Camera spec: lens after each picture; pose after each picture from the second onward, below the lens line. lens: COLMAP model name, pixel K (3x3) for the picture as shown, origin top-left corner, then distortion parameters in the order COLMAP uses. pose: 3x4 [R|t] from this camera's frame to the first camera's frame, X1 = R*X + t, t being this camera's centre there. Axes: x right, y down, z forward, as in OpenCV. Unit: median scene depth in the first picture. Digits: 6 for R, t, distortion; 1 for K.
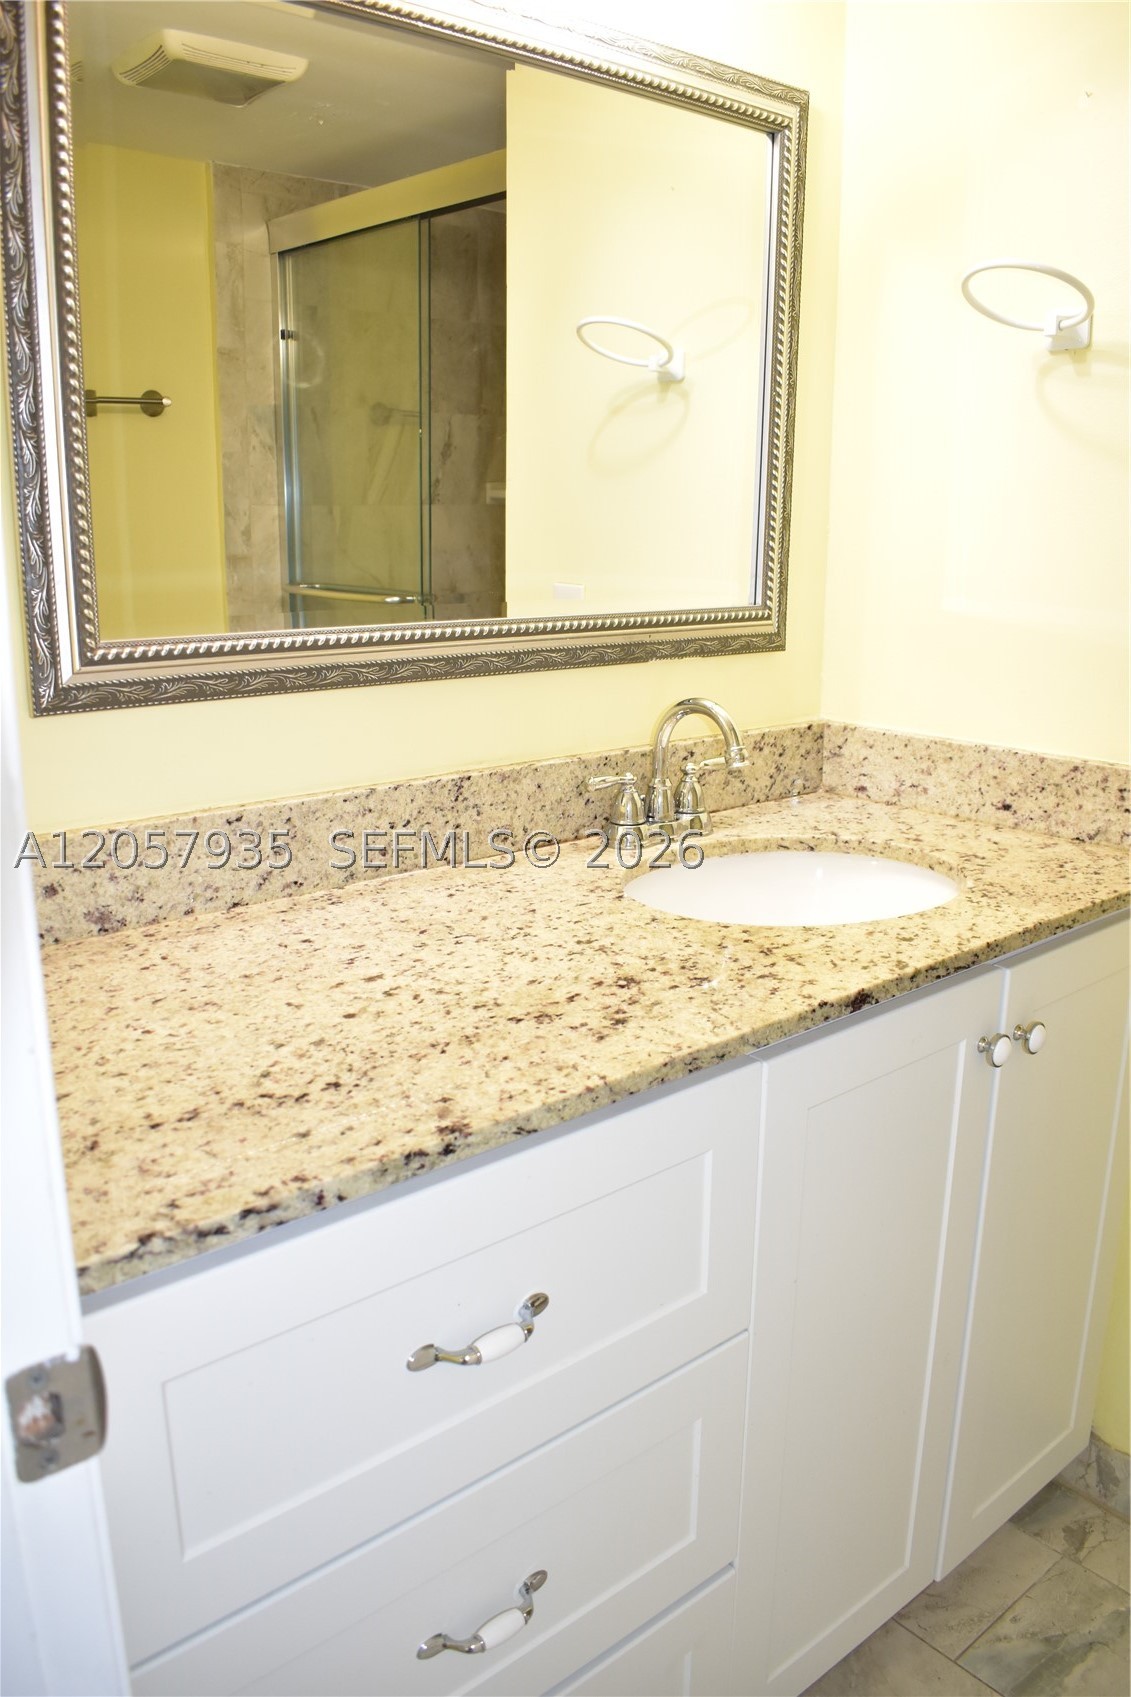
lens RADIAL K [[1321.3, 0, 565.5], [0, 1321.3, 848.5], [0, 0, 1]] dist [-0.097720, 0.015839]
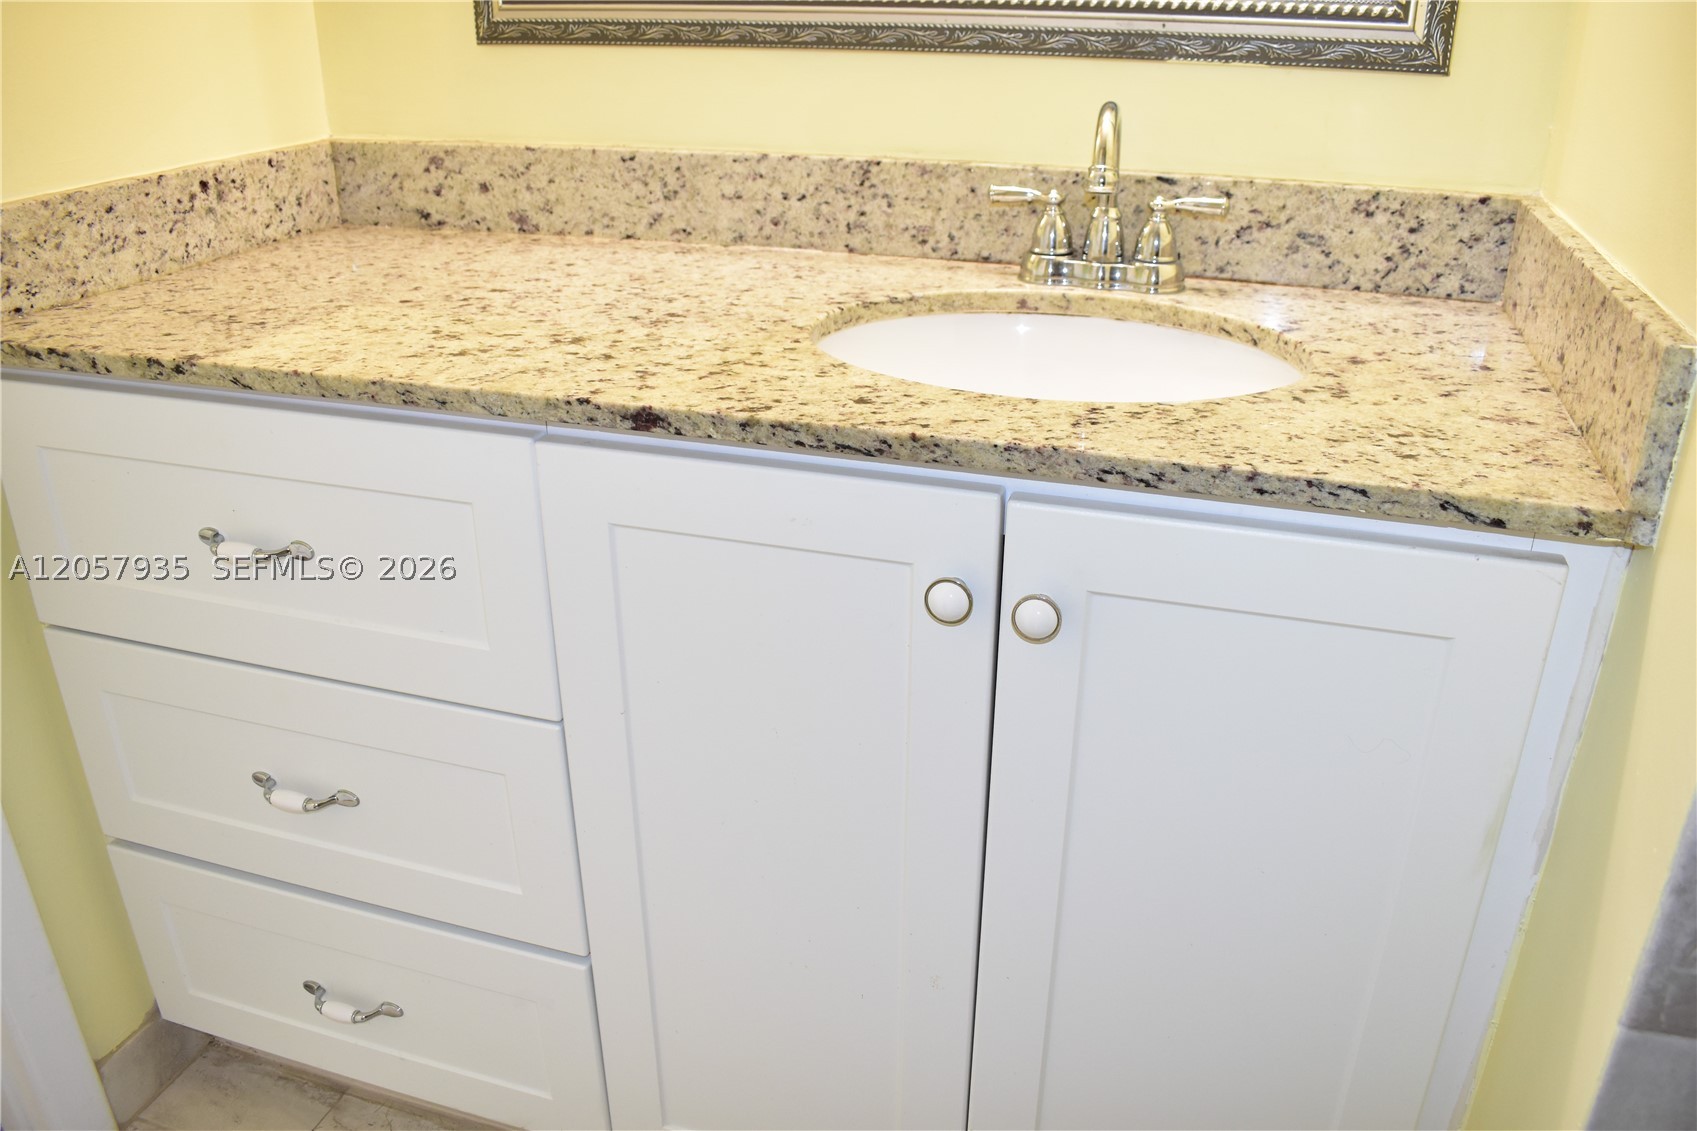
lens RADIAL K [[1321.3, 0, 852.1], [0, 1321.3, 538.9], [0, 0, 1]] dist [-0.097720, 0.015839]
pose [[0.531081, 0.337847, -0.777053, 0.822629], [-0.208223, 0.940986, 0.266811, -0.053821], [0.821338, 0.020101, 0.570088, 0.534727]]
